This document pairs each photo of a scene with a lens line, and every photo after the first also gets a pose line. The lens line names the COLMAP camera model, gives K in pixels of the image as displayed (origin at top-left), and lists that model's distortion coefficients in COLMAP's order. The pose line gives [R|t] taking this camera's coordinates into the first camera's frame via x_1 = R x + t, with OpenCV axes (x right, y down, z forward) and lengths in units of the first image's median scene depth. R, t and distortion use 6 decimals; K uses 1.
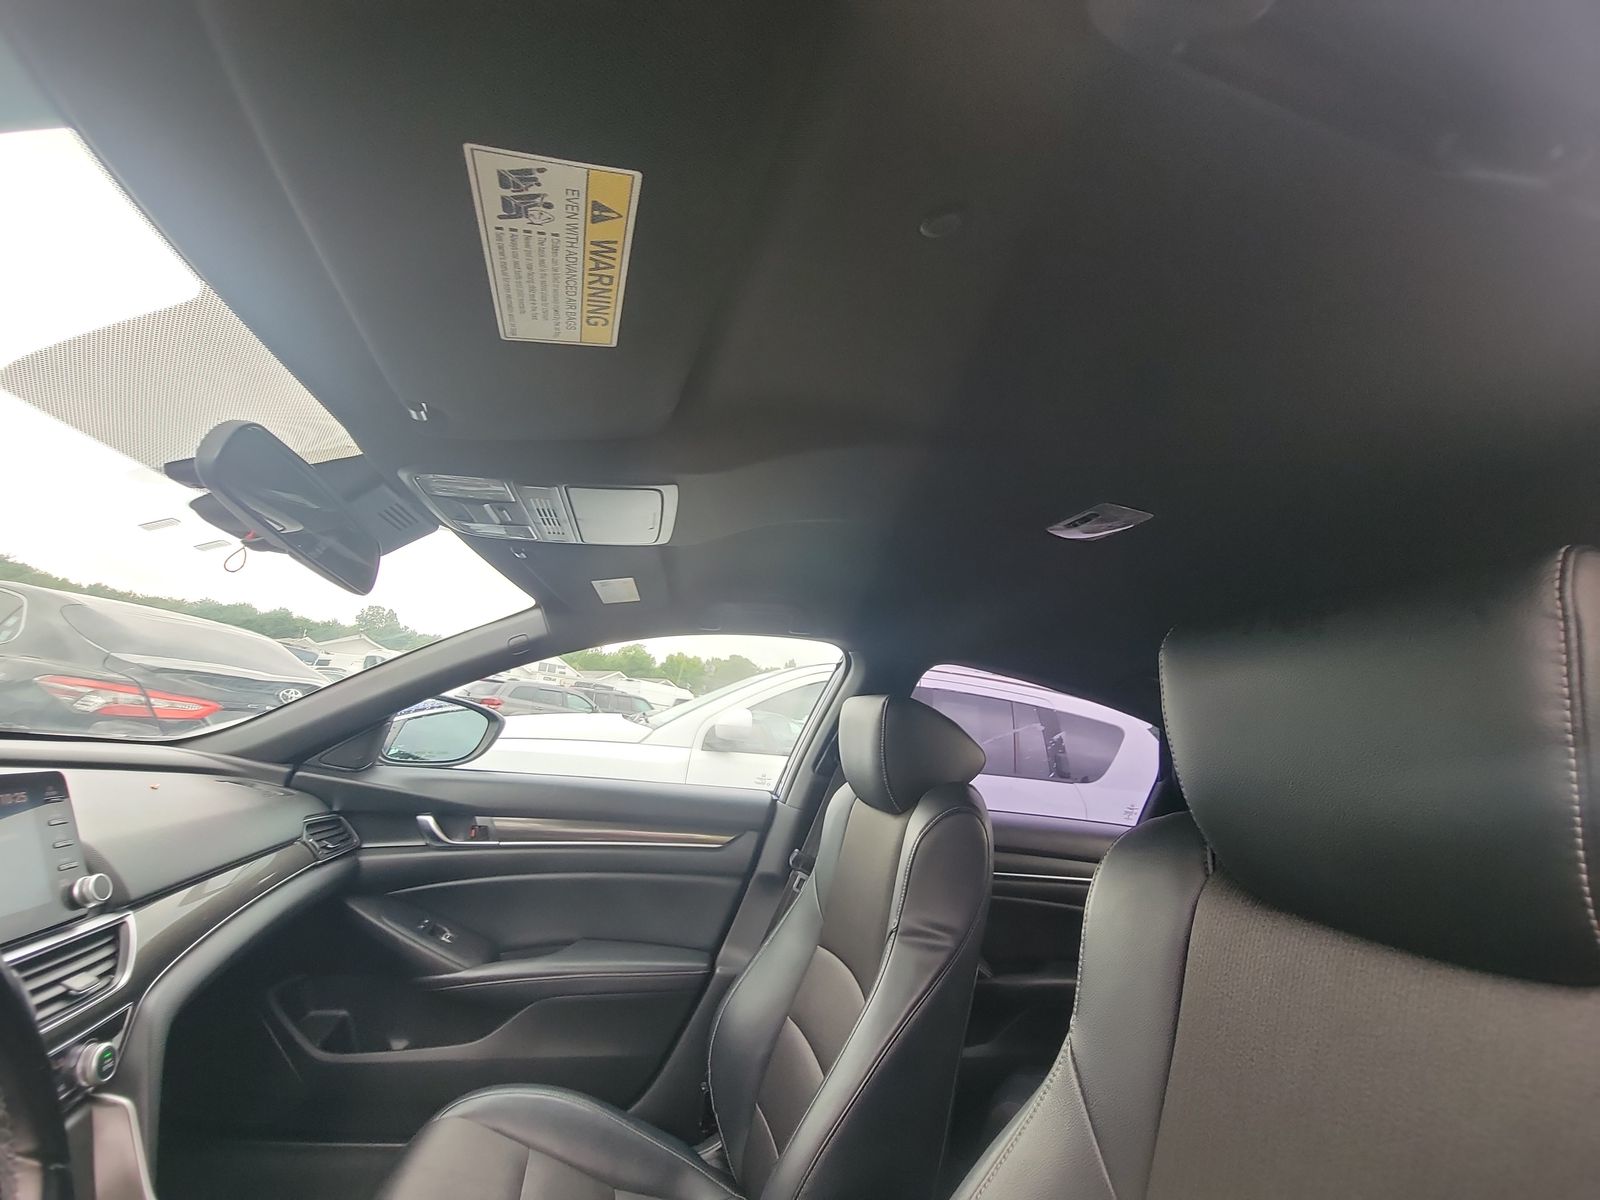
lens RADIAL K [[652.9, 0, 809.9], [0, 652.9, 594.8], [0, 0, 1]] dist [0.003383, -0.005682]
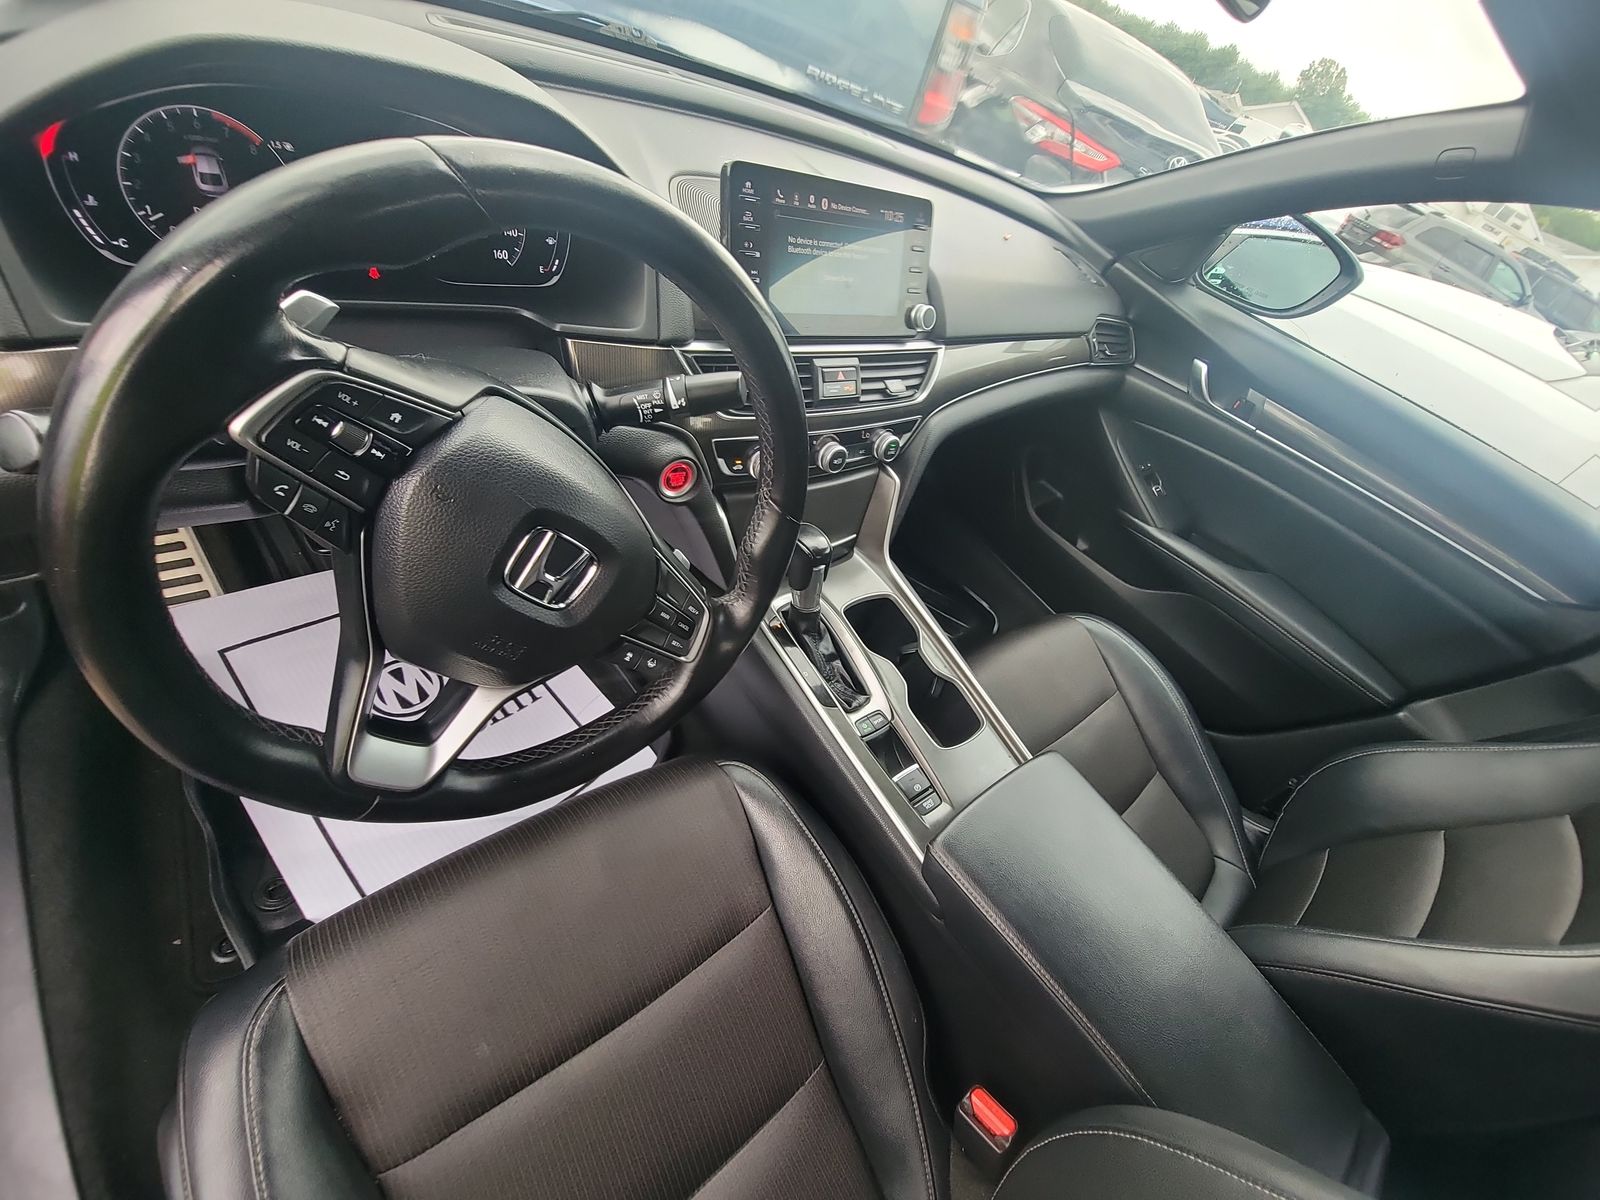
lens RADIAL K [[652.9, 0, 805.3], [0, 652.9, 599.6], [0, 0, 1]] dist [0.003383, -0.005682]
pose [[0.409035, 0.656335, -0.633967, -0.031972], [-0.086308, 0.719456, 0.689155, 0.003072], [0.908428, -0.227172, 0.350929, 0.123990]]
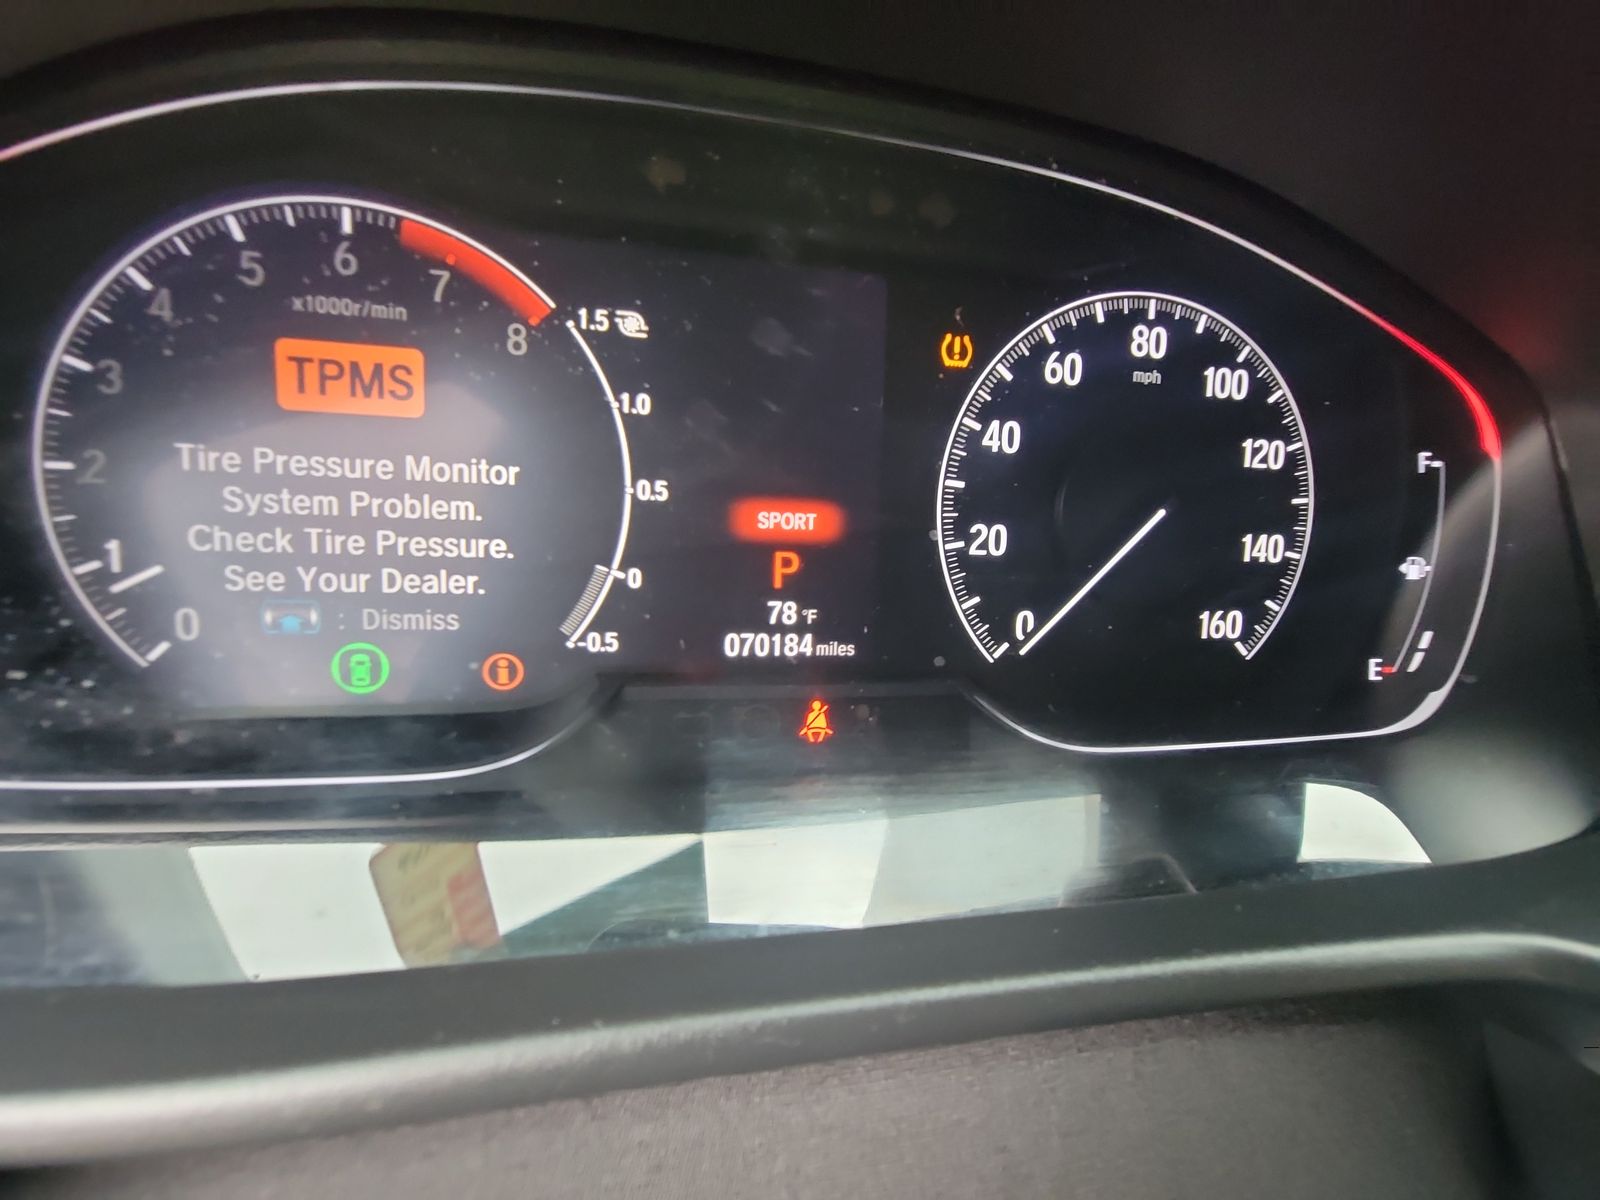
lens RADIAL K [[652.9, 0, 797.7], [0, 652.9, 604.3], [0, 0, 1]] dist [0.003383, -0.005682]
pose [[-0.047171, 0.304148, -0.951456, -0.477514], [0.115056, 0.947831, 0.297285, 0.120523], [0.992238, -0.095447, -0.079704, 0.071424]]
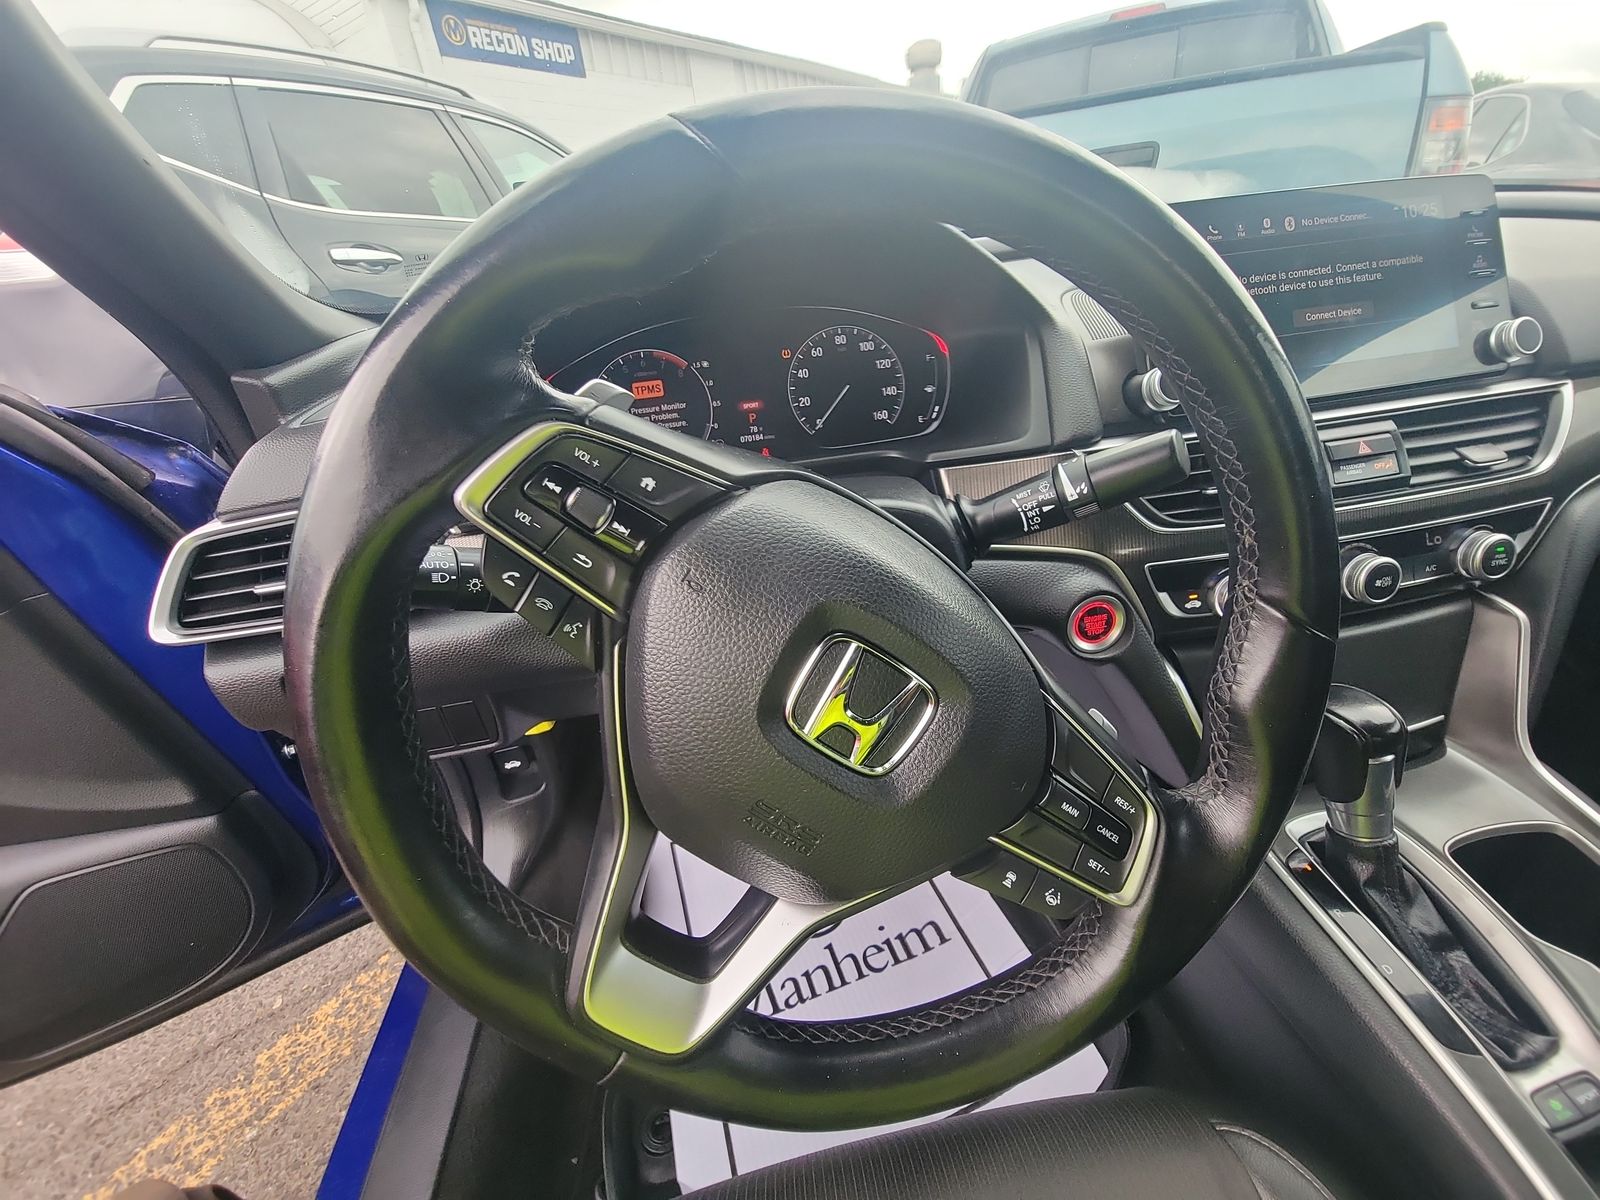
lens RADIAL K [[652.9, 0, 807.2], [0, 652.9, 601.4], [0, 0, 1]] dist [0.003383, -0.005682]
pose [[-0.098775, 0.378596, -0.920276, -0.119845], [0.293803, 0.894668, 0.336526, 0.121052], [0.950749, -0.237139, -0.199604, 0.158928]]
